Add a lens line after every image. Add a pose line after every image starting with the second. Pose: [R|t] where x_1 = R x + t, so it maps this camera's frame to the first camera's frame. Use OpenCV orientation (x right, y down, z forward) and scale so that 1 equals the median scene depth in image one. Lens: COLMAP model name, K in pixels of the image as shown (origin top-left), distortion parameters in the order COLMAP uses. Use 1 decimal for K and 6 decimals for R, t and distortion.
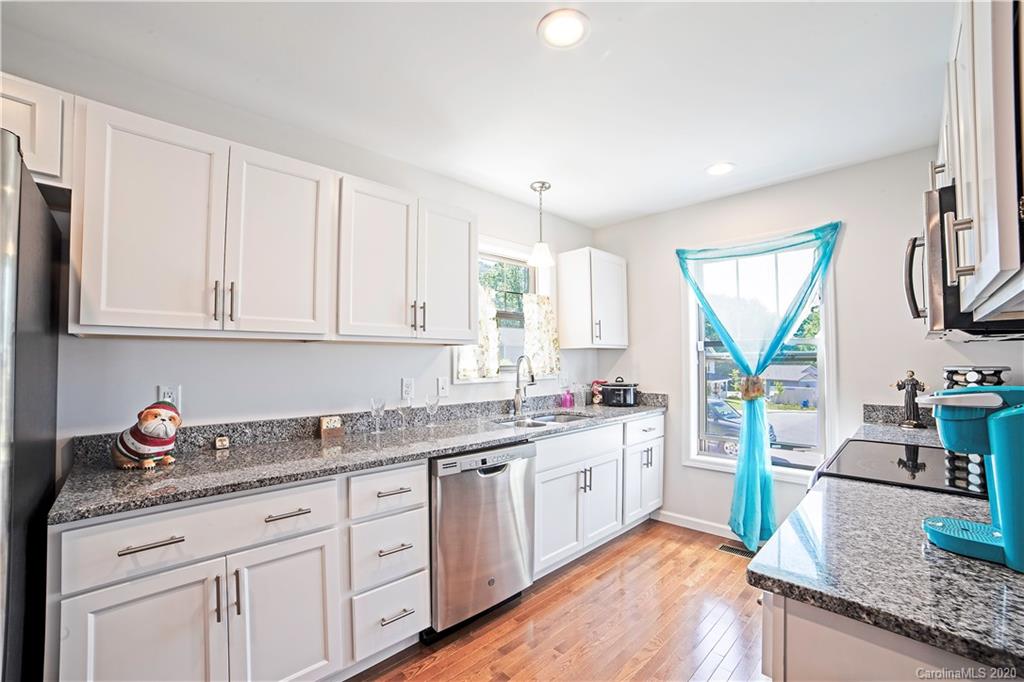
lens RADIAL K [[420.7, 0, 507.6], [0, 420.7, 350.8], [0, 0, 1]] dist [-0.114447, 0.039506]
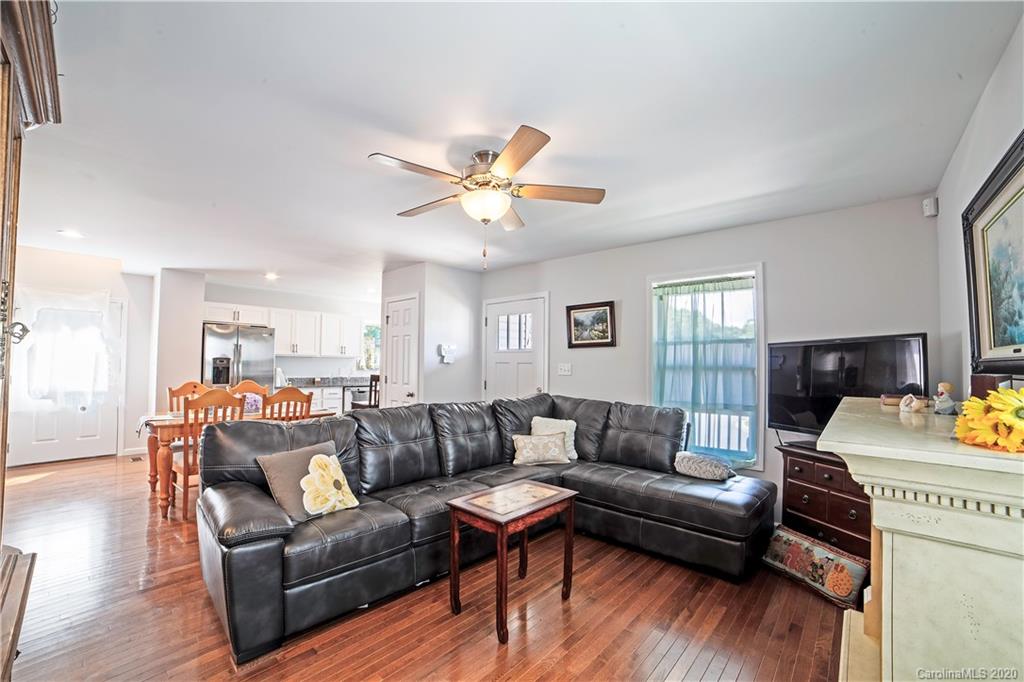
lens RADIAL K [[424.5, 0, 510.7], [0, 424.5, 350.3], [0, 0, 1]] dist [-0.094180, 0.030963]
pose [[0.997448, 0.016523, 0.069455, 0.912480], [-0.015723, 0.999804, -0.012054, -0.057933], [-0.069640, 0.010931, 0.997512, -2.518228]]
